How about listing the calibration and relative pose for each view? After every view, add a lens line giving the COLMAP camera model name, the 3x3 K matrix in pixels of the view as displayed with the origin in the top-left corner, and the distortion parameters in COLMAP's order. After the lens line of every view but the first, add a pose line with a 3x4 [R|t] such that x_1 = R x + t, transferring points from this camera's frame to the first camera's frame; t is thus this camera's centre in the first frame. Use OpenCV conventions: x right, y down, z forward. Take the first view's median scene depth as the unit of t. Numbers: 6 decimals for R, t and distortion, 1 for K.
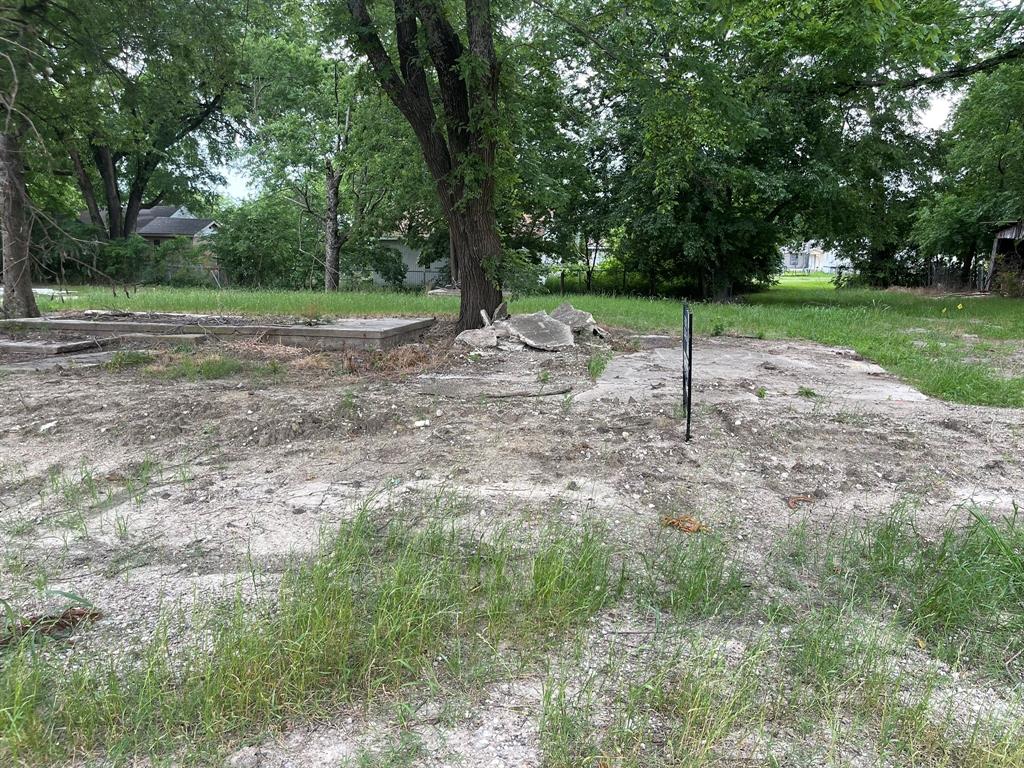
lens RADIAL K [[771.6, 0, 514.5], [0, 771.6, 387.1], [0, 0, 1]] dist [0.059641, -0.078535]
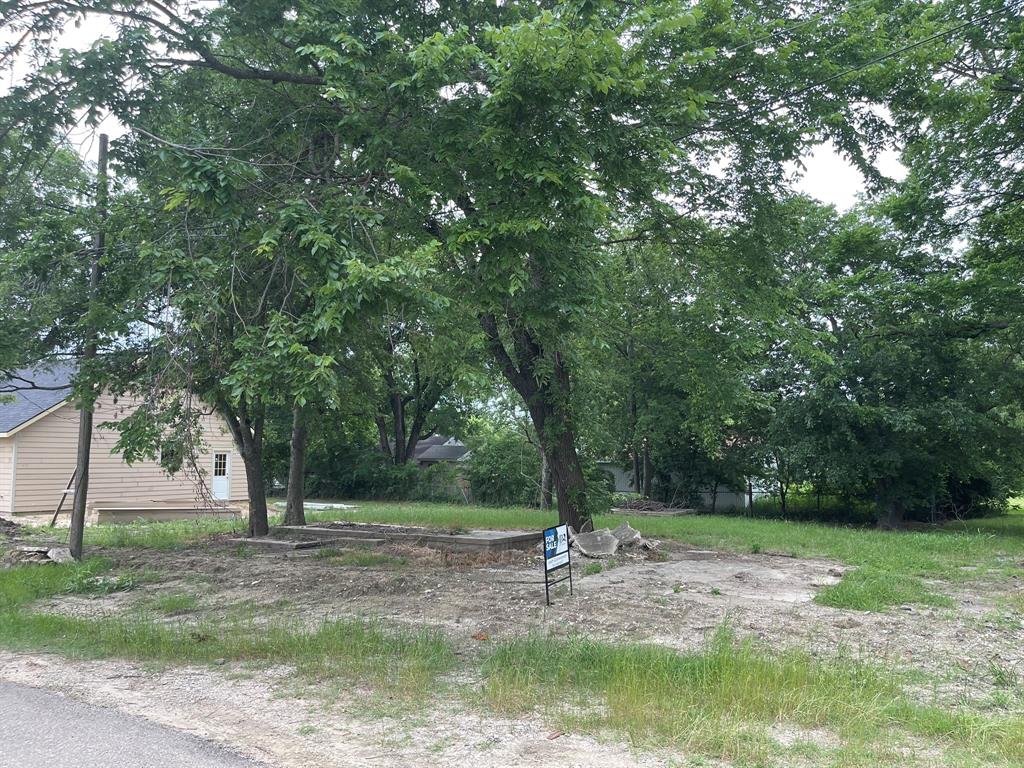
lens RADIAL K [[771.6, 0, 510.5], [0, 771.6, 379.6], [0, 0, 1]] dist [0.059641, -0.078535]
pose [[0.935118, -0.042852, -0.351735, 0.328154], [-0.058051, 0.960720, -0.271378, 0.025193], [0.349548, 0.274189, 0.895900, -0.302260]]
